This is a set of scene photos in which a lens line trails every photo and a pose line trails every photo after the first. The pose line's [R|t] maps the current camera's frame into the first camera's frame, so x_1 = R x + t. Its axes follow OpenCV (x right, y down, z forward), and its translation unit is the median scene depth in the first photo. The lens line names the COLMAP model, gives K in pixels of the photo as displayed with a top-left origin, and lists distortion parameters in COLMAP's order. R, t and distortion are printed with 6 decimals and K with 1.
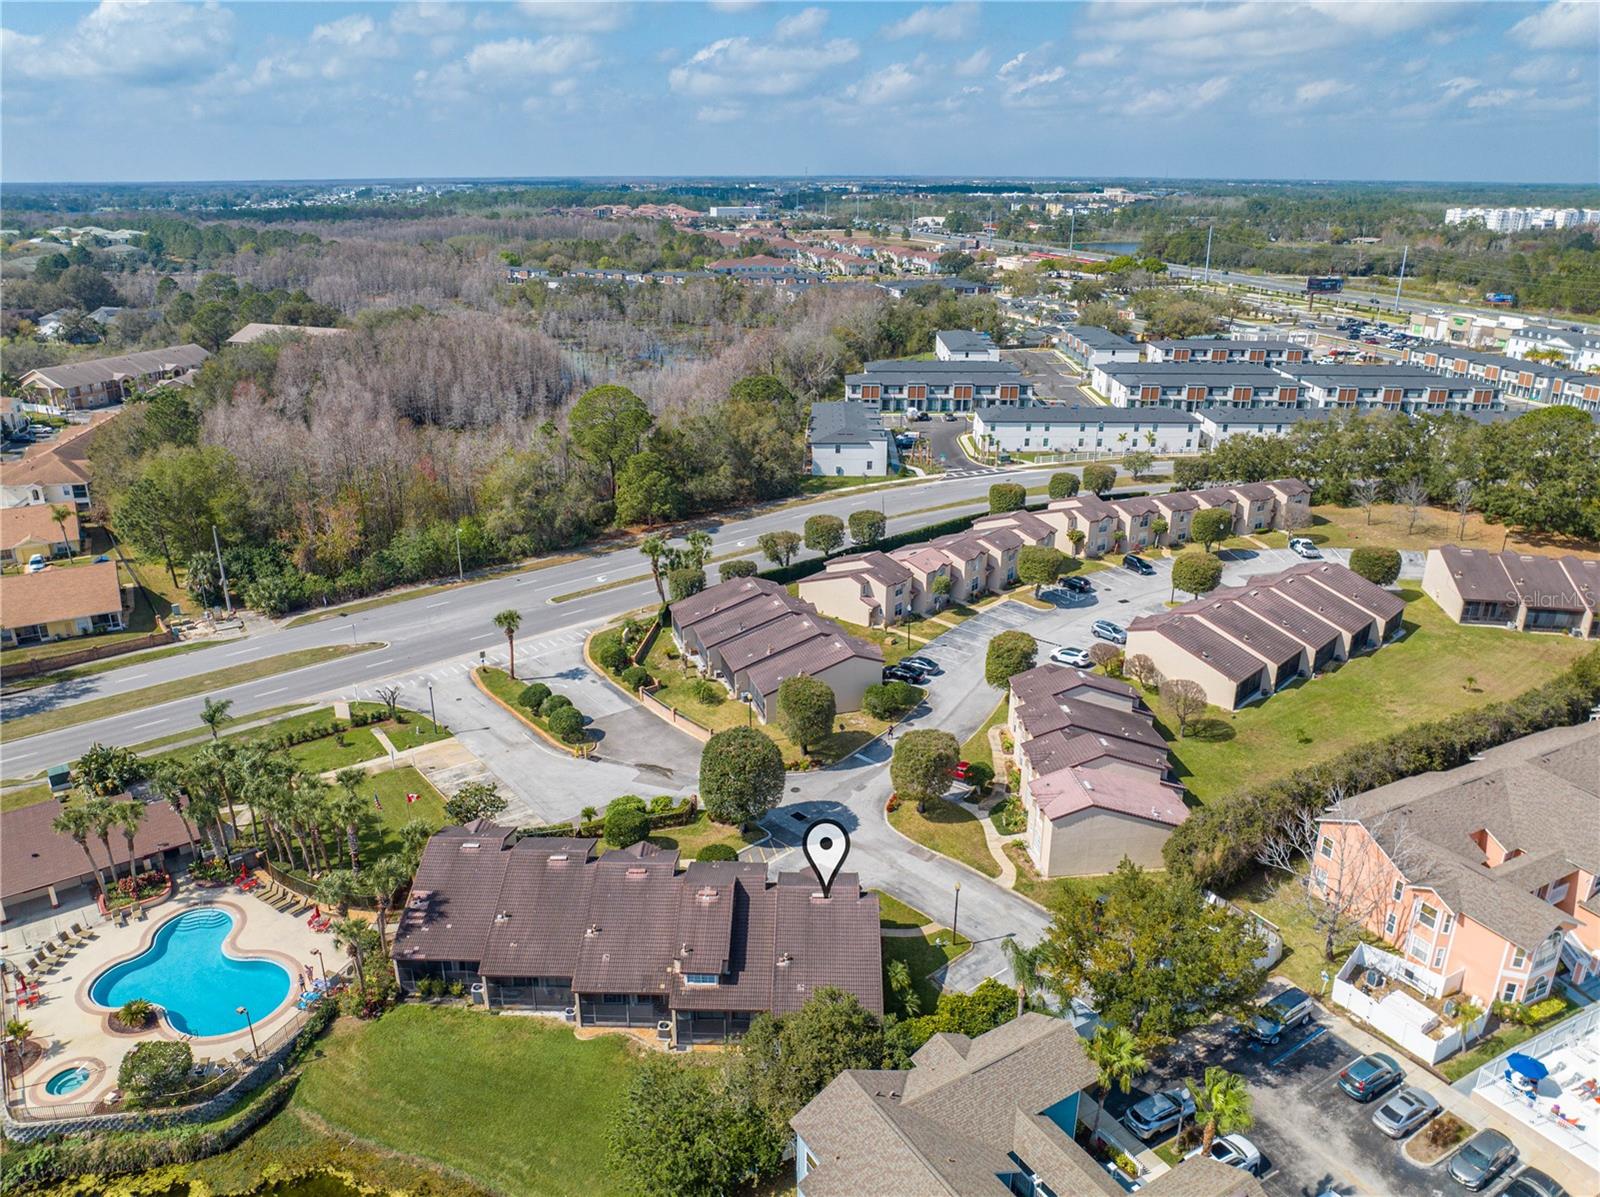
lens RADIAL K [[1145.8, 0, 800.0], [0, 1145.8, 598.5], [0, 0, 1]] dist [-0.048649, 0.032913]
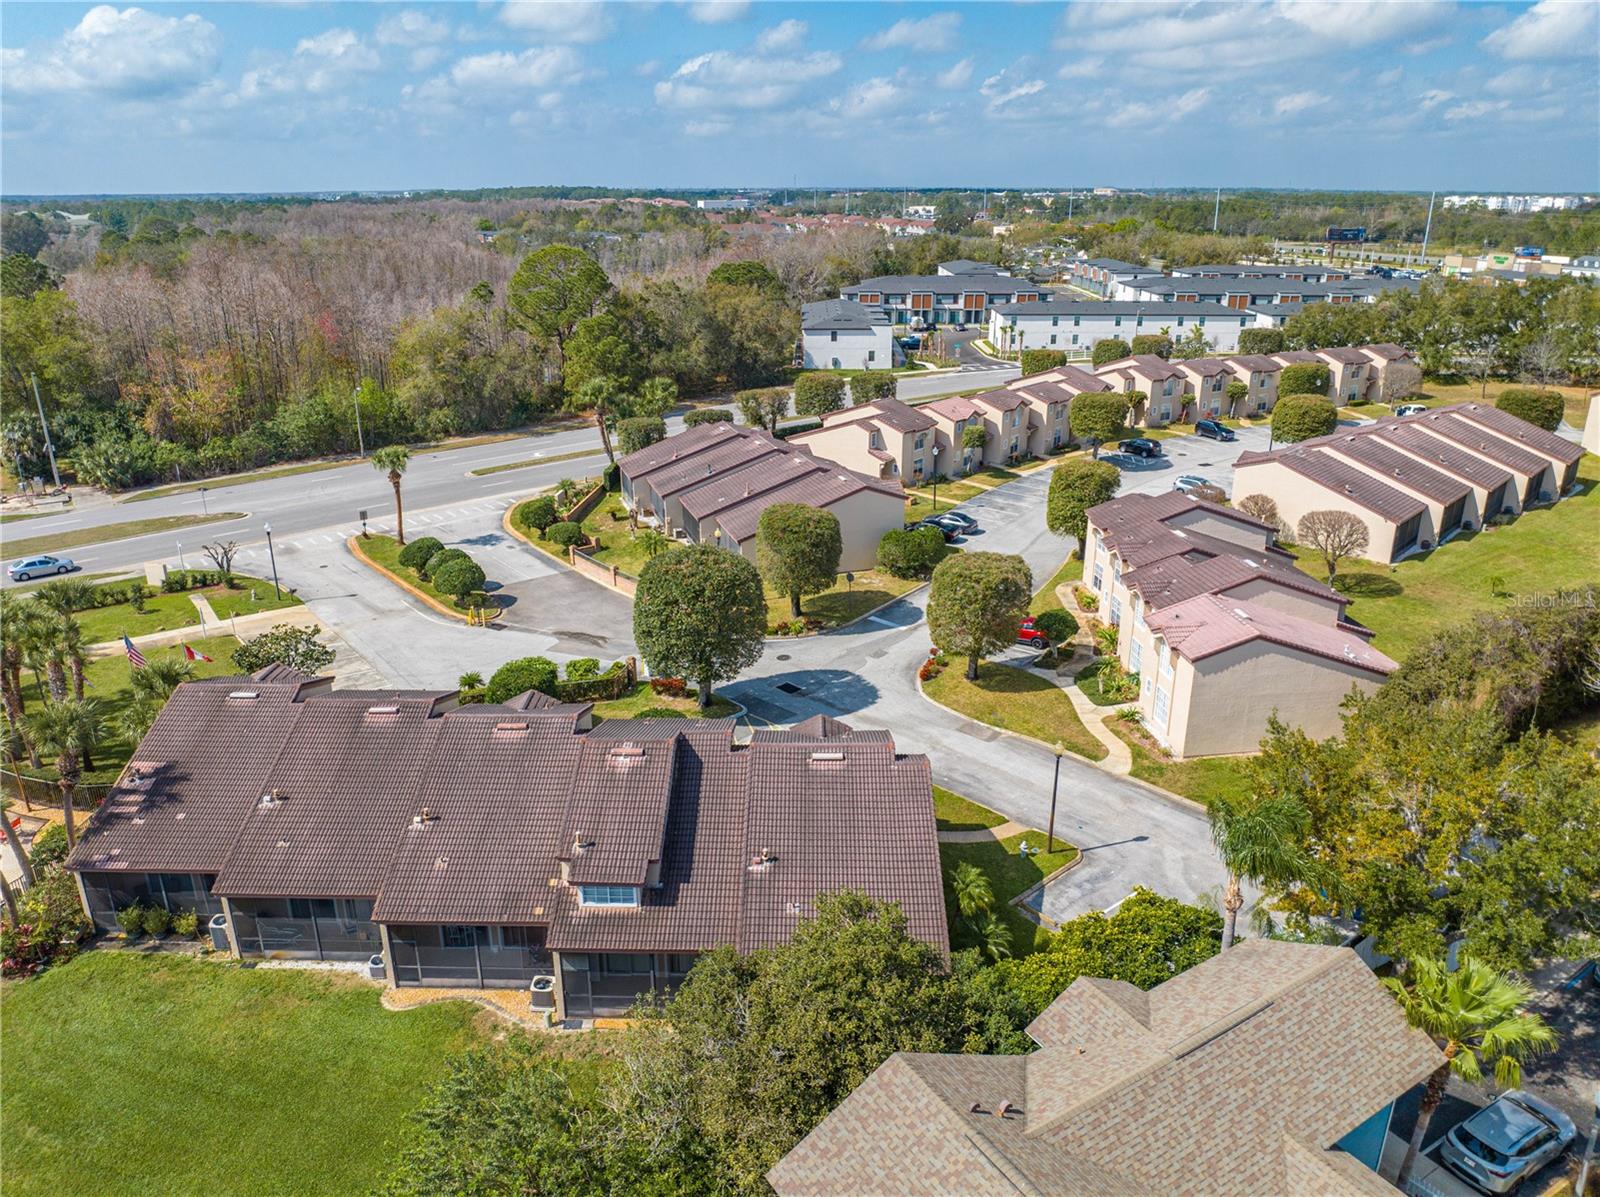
lens RADIAL K [[1137.4, 0, 800.0], [0, 1137.4, 598.5], [0, 0, 1]] dist [-0.060526, 0.036827]
pose [[0.999952, -0.005478, 0.008141, 0.000443], [0.005572, 0.999919, -0.011485, 0.128729], [-0.008077, 0.011530, 0.999901, 0.297625]]
